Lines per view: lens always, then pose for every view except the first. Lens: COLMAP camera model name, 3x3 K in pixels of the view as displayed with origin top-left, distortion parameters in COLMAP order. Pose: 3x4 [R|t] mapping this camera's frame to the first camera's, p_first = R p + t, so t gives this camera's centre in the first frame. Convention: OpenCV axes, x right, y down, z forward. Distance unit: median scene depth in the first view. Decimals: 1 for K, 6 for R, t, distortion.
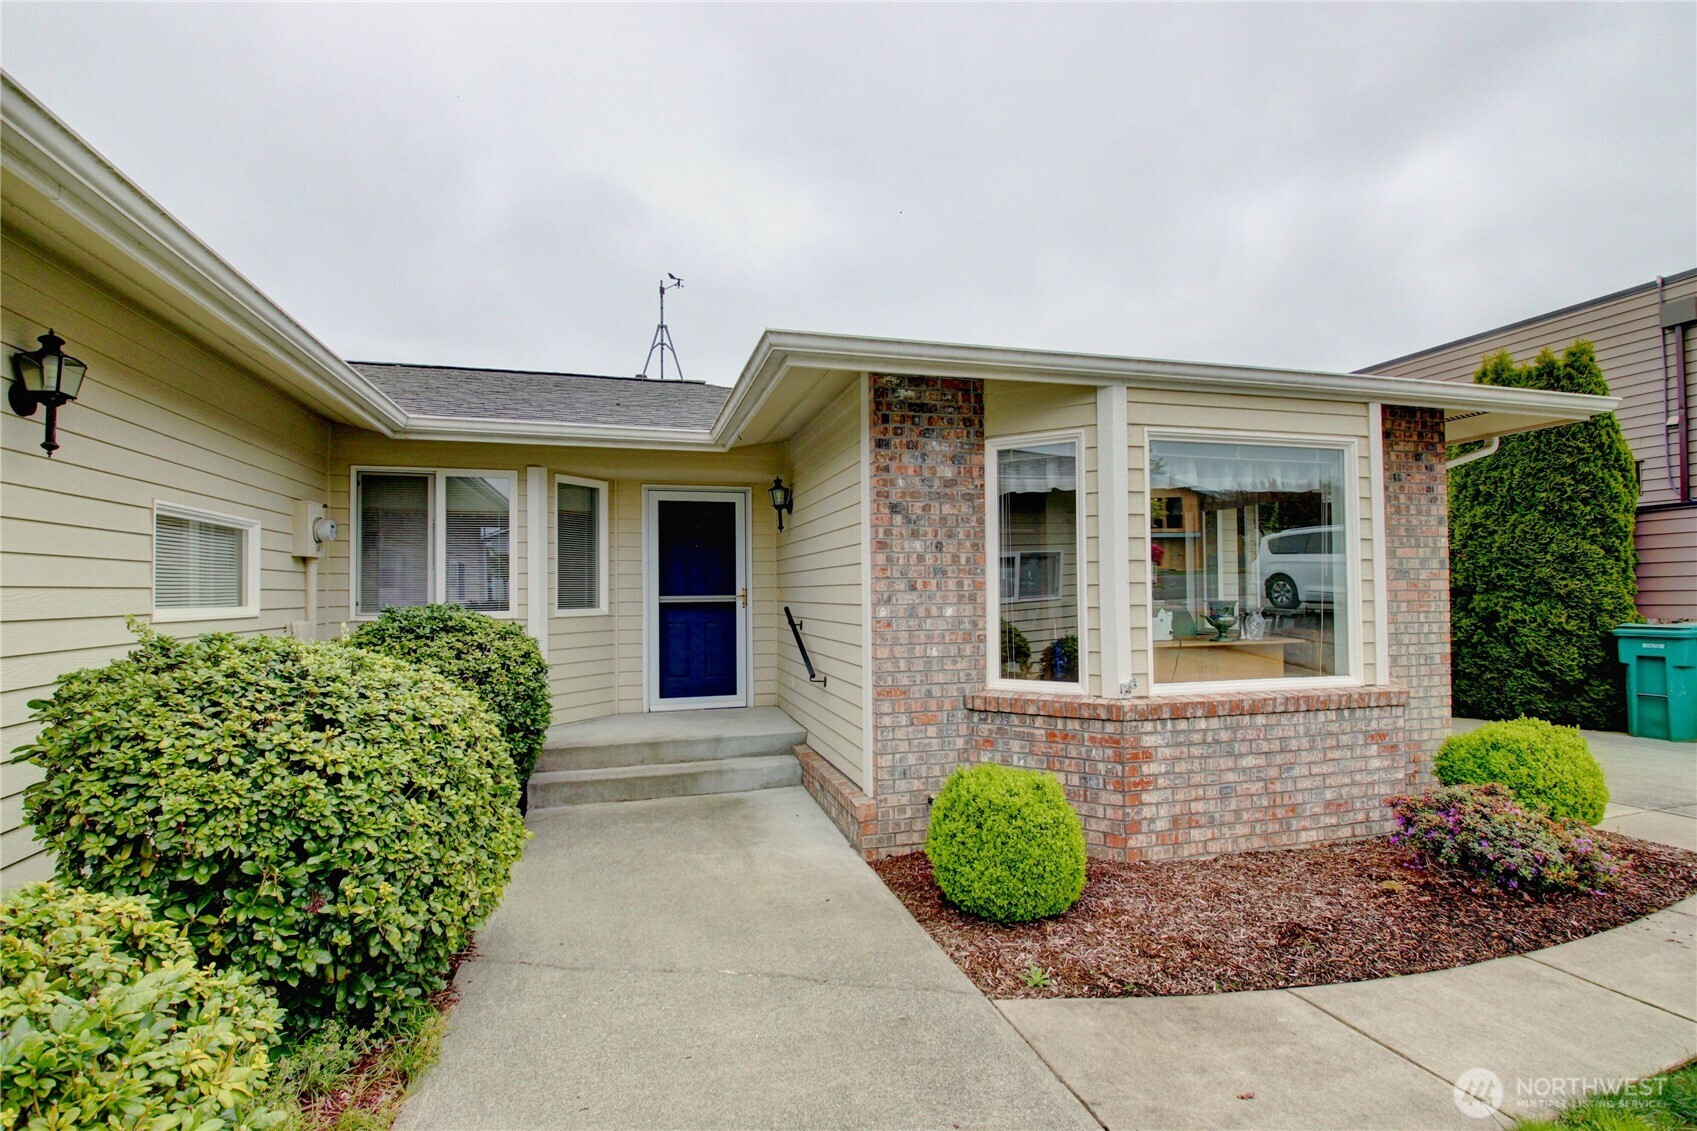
lens RADIAL K [[793.0, 0, 842.3], [0, 793.0, 568.9], [0, 0, 1]] dist [0.005161, -0.017650]
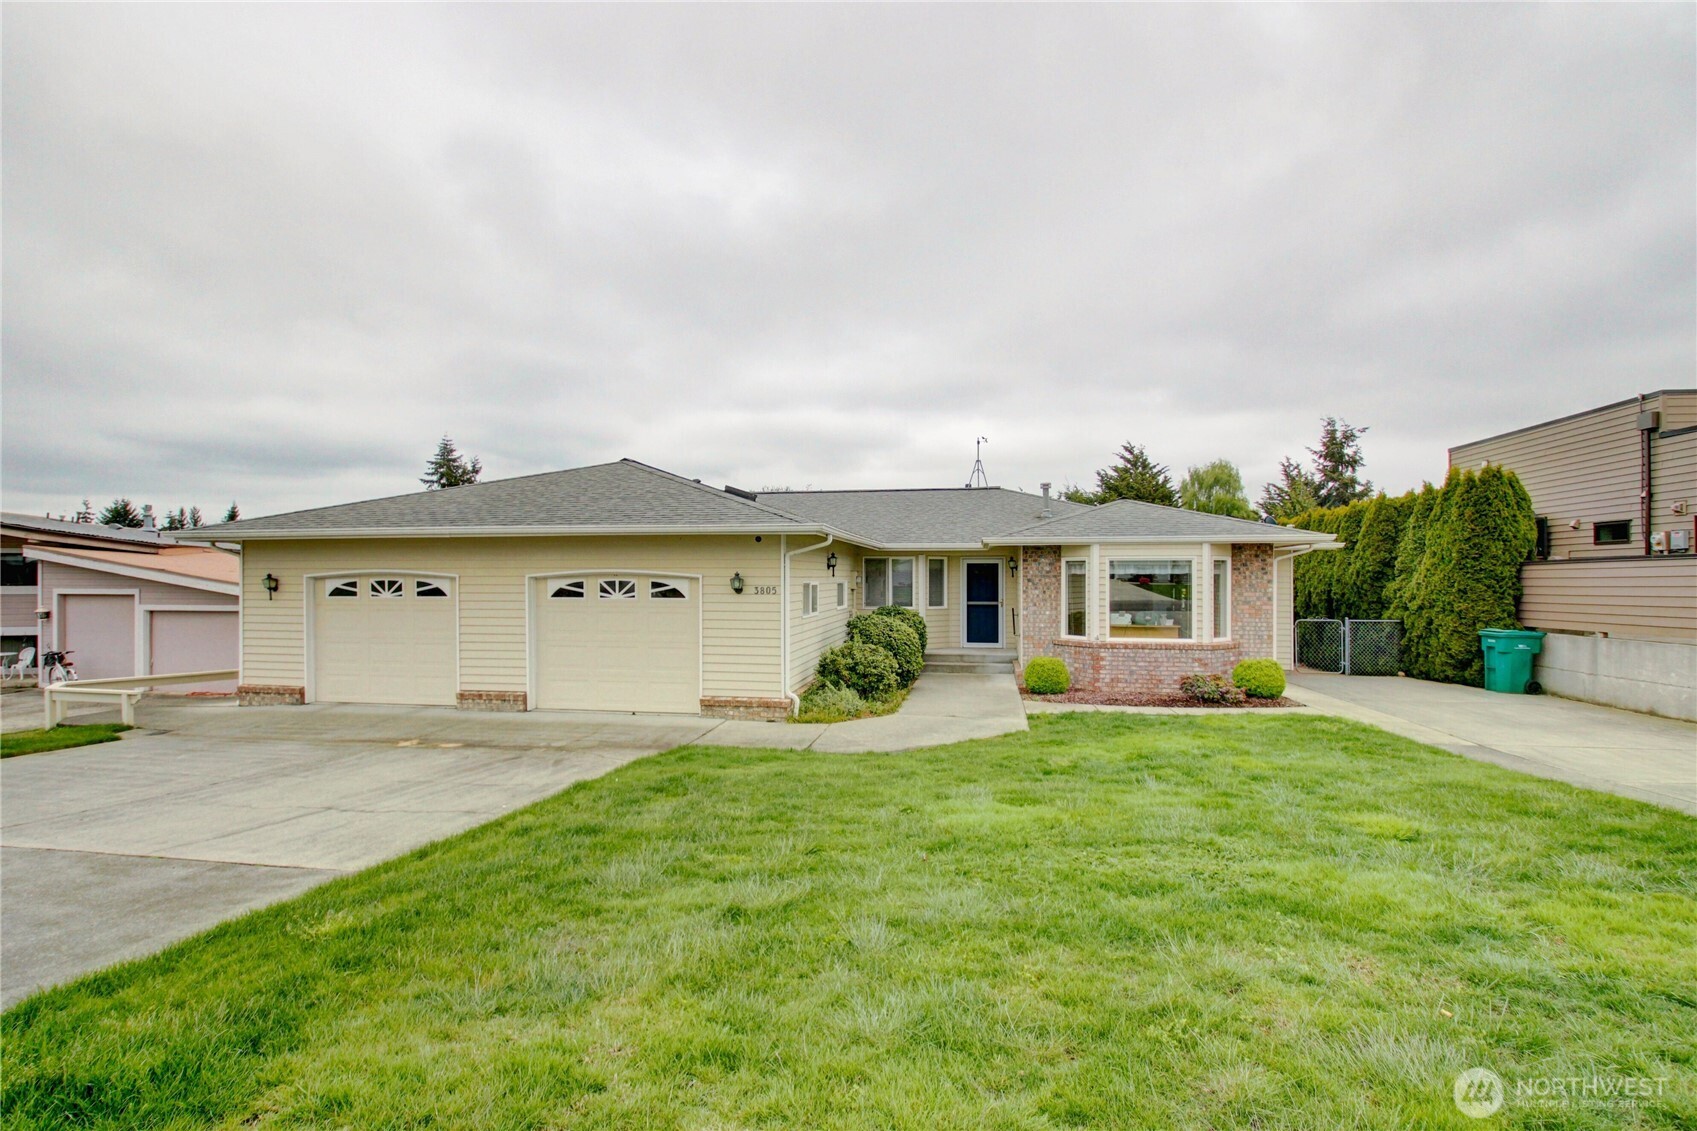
lens RADIAL K [[793.0, 0, 845.8], [0, 793.0, 569.1], [0, 0, 1]] dist [0.005161, -0.017650]
pose [[0.904251, 0.006805, -0.426947, 0.520889], [0.002501, 0.999771, 0.021233, -0.130318], [0.426994, -0.020267, 0.904027, -1.514608]]
